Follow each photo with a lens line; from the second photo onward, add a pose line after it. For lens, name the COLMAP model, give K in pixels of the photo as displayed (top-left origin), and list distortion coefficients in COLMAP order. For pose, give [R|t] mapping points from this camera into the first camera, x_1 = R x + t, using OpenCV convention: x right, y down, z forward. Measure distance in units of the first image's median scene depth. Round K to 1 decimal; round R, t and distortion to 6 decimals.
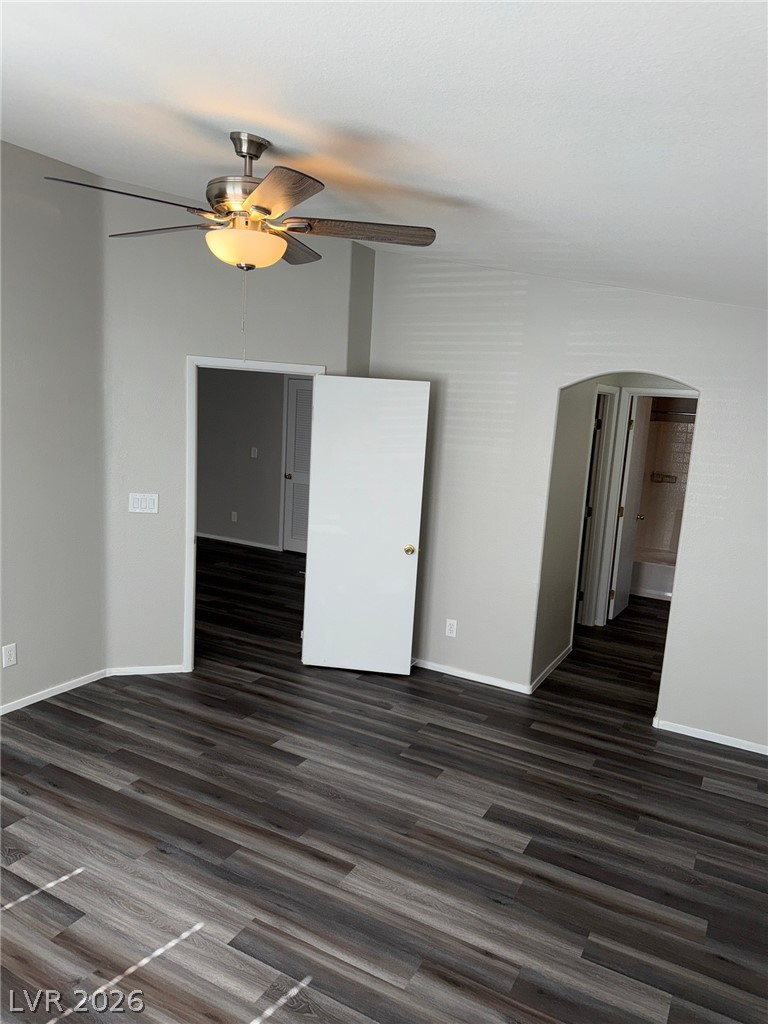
lens RADIAL K [[727.8, 0, 384.7], [0, 727.8, 512.7], [0, 0, 1]] dist [-0.001733, -0.004724]
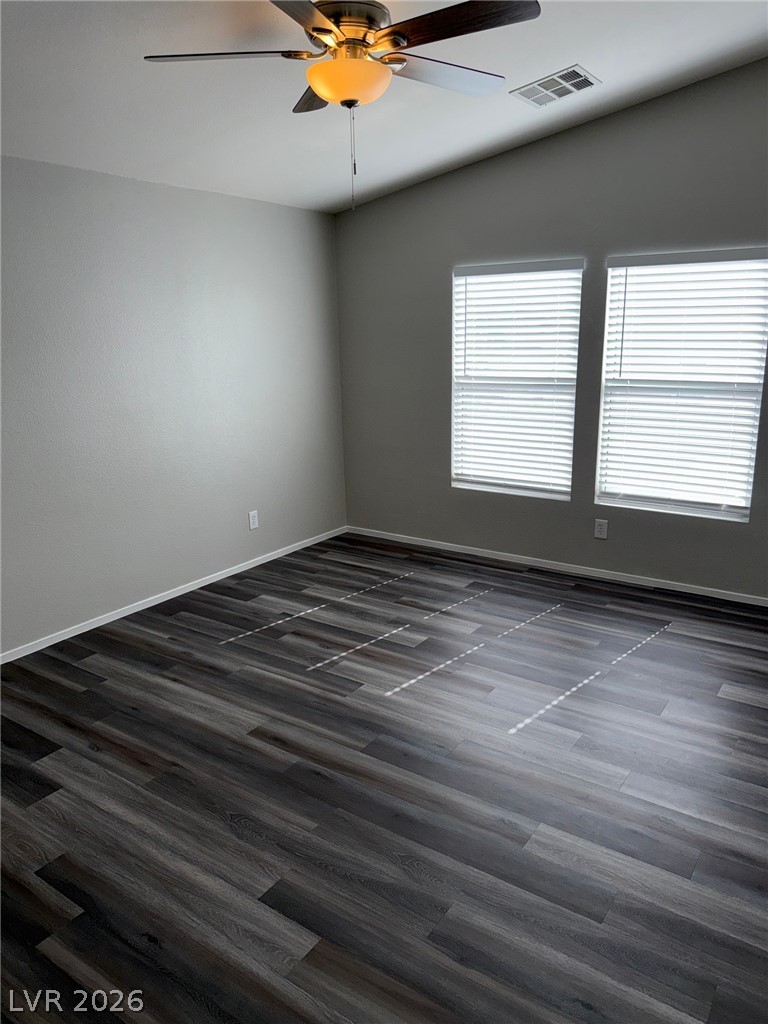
lens RADIAL K [[727.8, 0, 383.0], [0, 727.8, 514.8], [0, 0, 1]] dist [-0.001733, -0.004724]
pose [[-0.993101, -0.071194, 0.093178, -0.303231], [-0.027927, 0.915334, 0.401727, -0.203196], [-0.113889, 0.396353, -0.911007, 1.800065]]
